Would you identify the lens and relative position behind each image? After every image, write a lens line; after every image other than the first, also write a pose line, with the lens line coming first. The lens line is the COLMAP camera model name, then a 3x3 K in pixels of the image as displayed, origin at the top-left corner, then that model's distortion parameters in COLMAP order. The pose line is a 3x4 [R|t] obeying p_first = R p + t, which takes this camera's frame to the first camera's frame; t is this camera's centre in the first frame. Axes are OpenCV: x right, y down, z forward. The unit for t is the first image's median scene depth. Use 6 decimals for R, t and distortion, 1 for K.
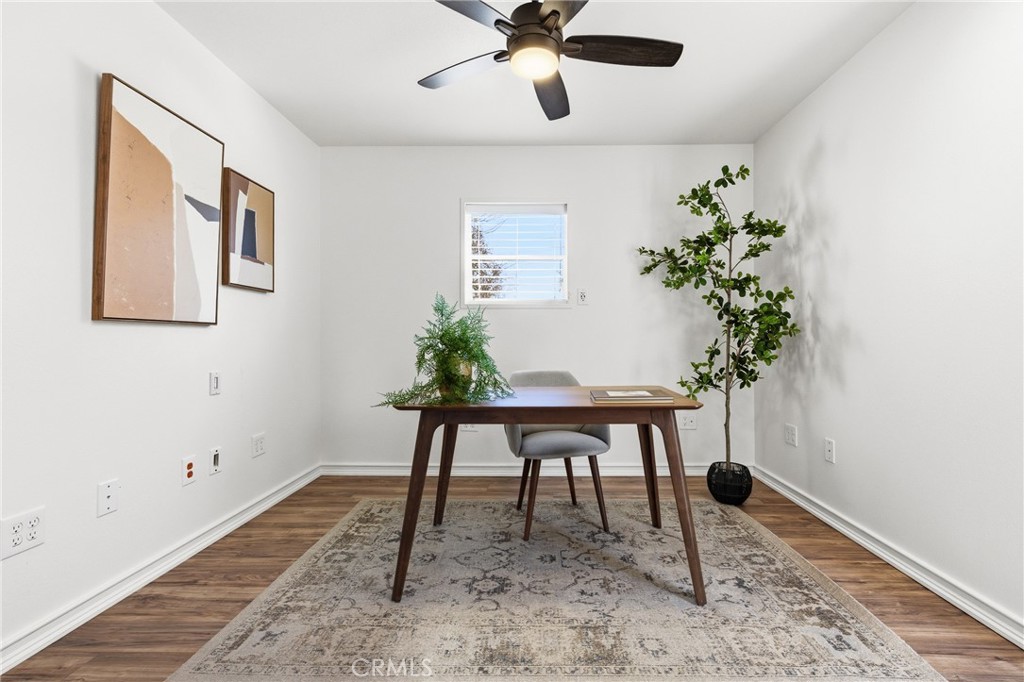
lens RADIAL K [[488.6, 0, 513.6], [0, 488.6, 336.8], [0, 0, 1]] dist [-0.001646, -0.000162]
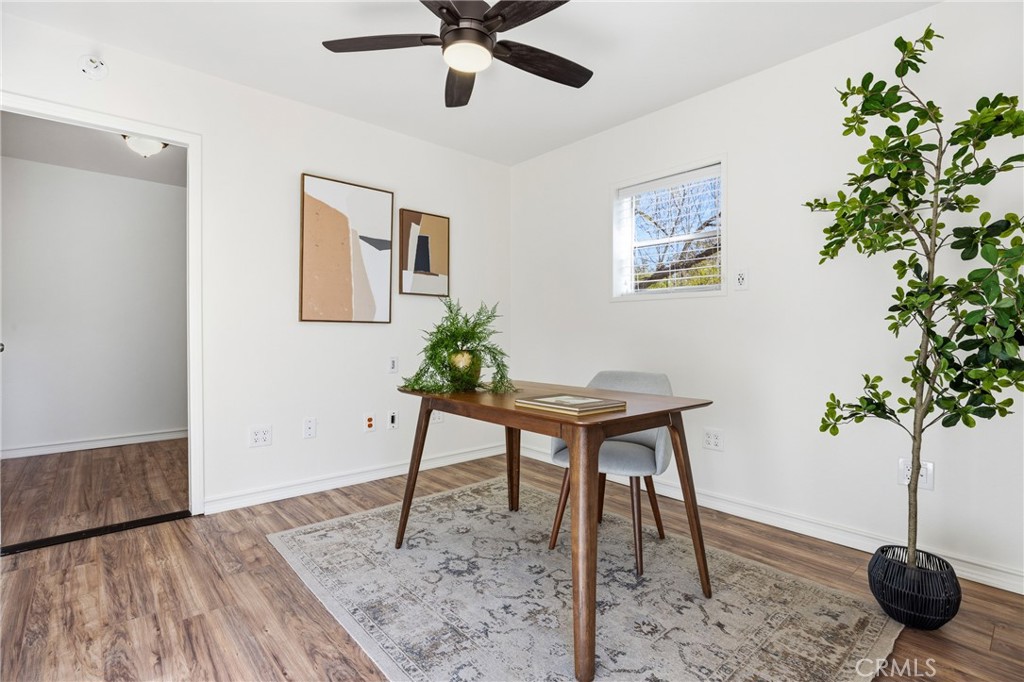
lens RADIAL K [[502.7, 0, 512.0], [0, 502.7, 341.0], [0, 0, 1]] dist [-0.013752, -0.000127]
pose [[0.651426, 0.014791, -0.758568, 0.813288], [-0.003176, 0.999854, 0.016768, 0.001444], [0.758705, -0.008514, 0.651379, 0.369155]]
